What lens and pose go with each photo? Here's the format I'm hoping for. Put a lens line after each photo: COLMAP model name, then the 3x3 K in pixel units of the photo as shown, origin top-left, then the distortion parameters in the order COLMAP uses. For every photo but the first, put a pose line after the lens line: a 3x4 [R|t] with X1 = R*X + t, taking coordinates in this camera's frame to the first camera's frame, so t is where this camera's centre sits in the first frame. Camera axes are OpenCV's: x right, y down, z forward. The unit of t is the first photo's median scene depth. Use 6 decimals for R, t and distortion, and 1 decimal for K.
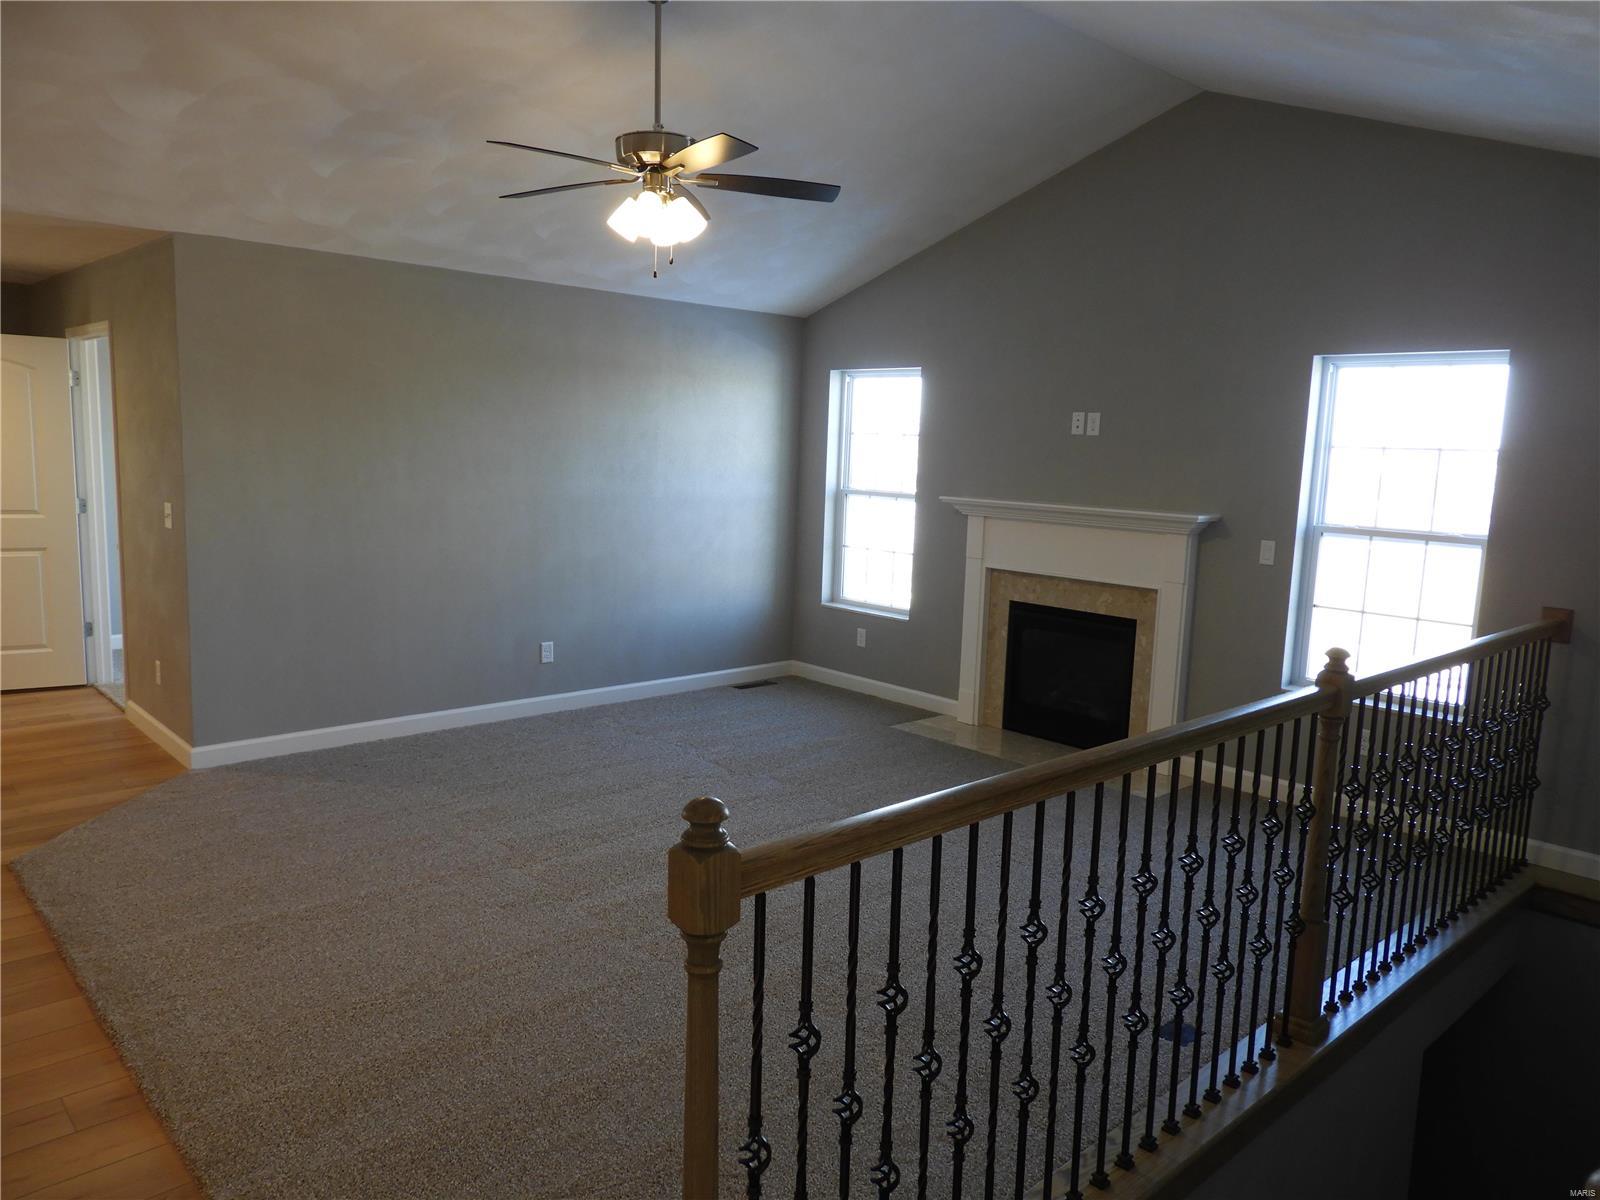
lens RADIAL K [[1128.1, 0, 793.4], [0, 1128.1, 600.1], [0, 0, 1]] dist [0.003434, -0.011243]
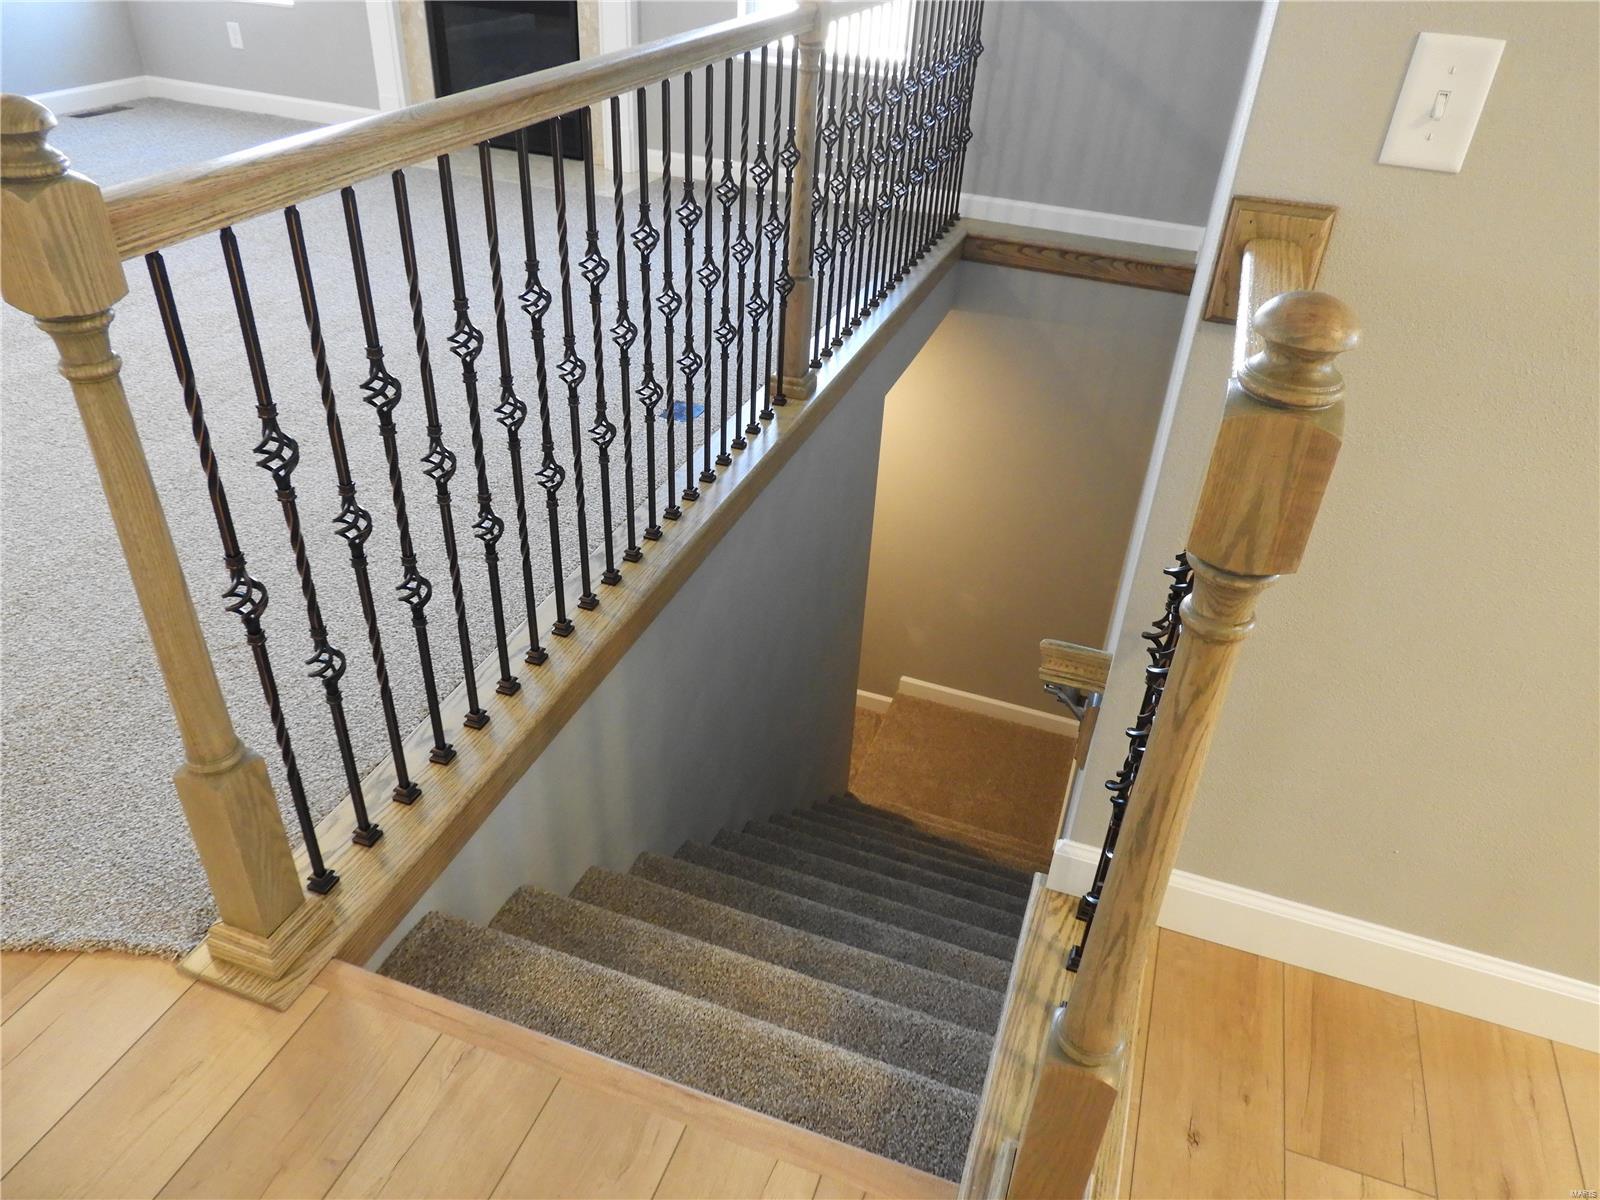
lens RADIAL K [[1140.7, 0, 800.0], [0, 1140.7, 600.0], [0, 0, 1]] dist [0.003799, 0.000004]
pose [[0.885471, -0.243963, 0.395504, -0.003676], [0.037229, 0.885611, 0.462933, 0.075609], [-0.463201, -0.395189, 0.793265, 0.100468]]
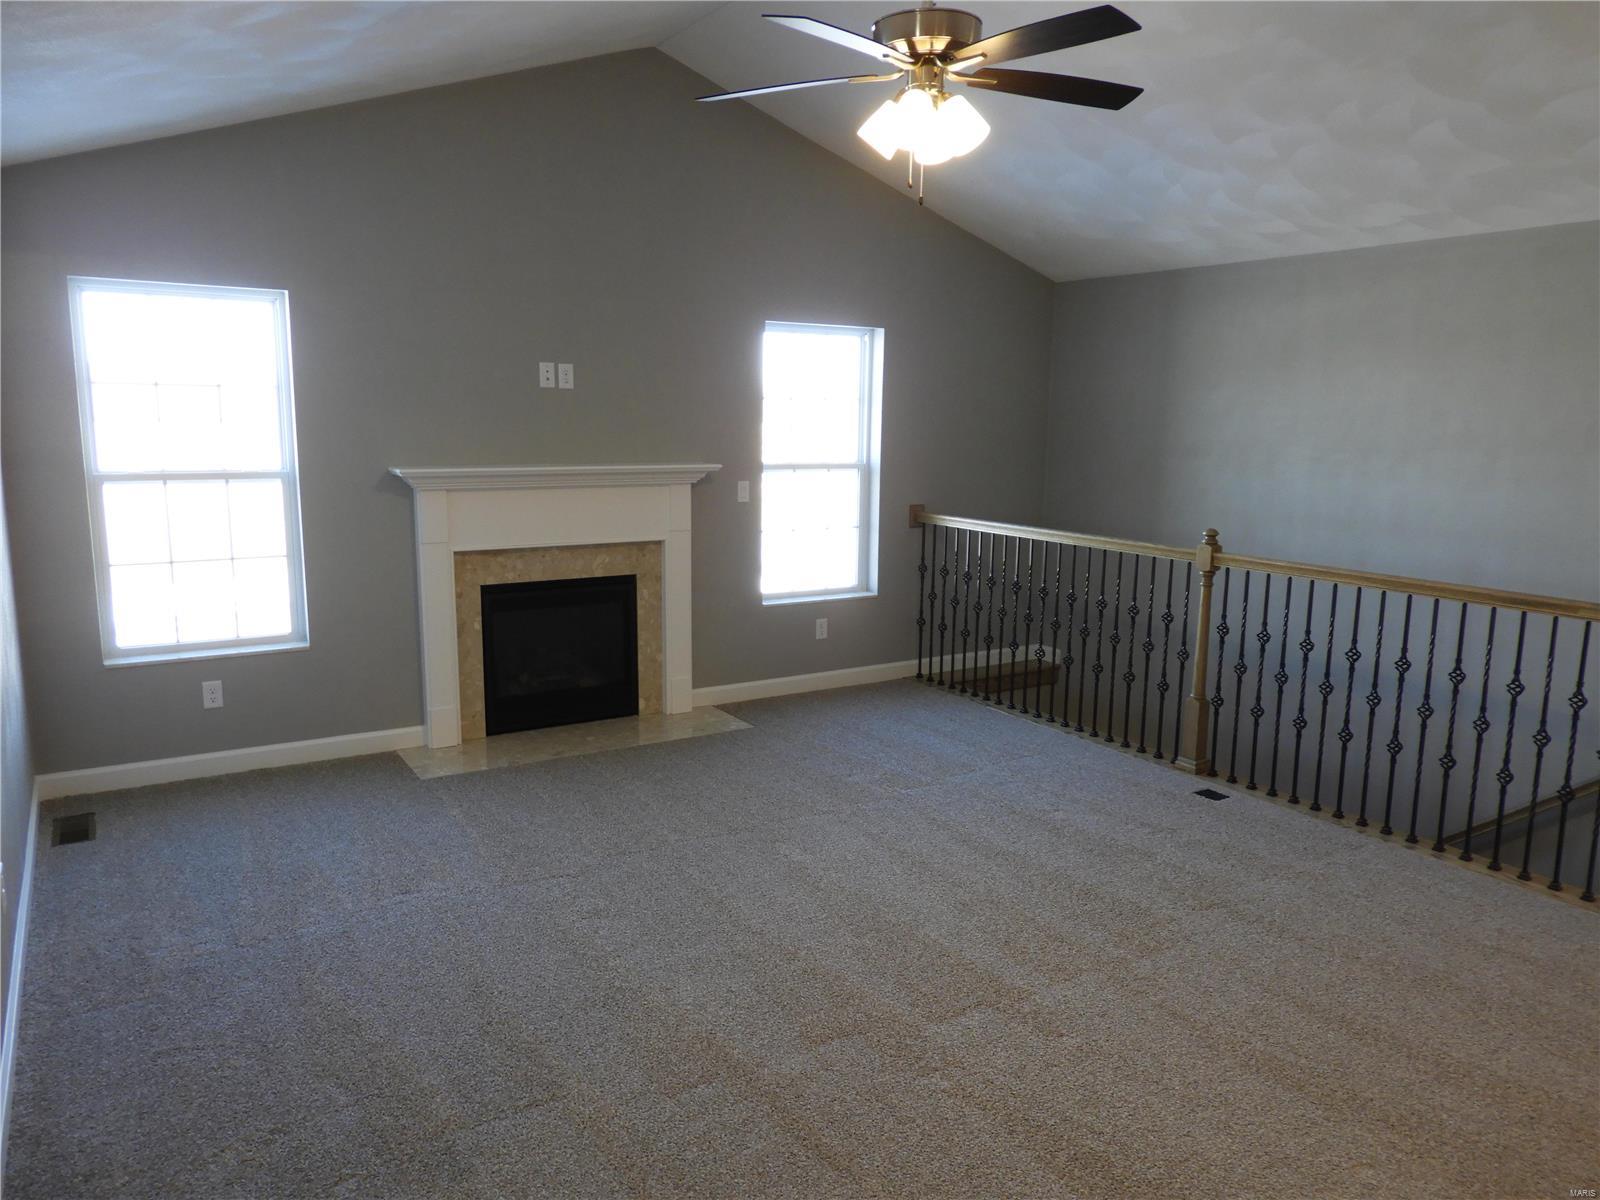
lens RADIAL K [[1128.1, 0, 793.4], [0, 1128.1, 600.1], [0, 0, 1]] dist [0.003434, -0.011243]
pose [[0.185149, -0.195945, 0.962977, -1.355062], [0.128292, 0.976353, 0.174001, -0.247846], [-0.974300, 0.091327, 0.205909, 1.405732]]
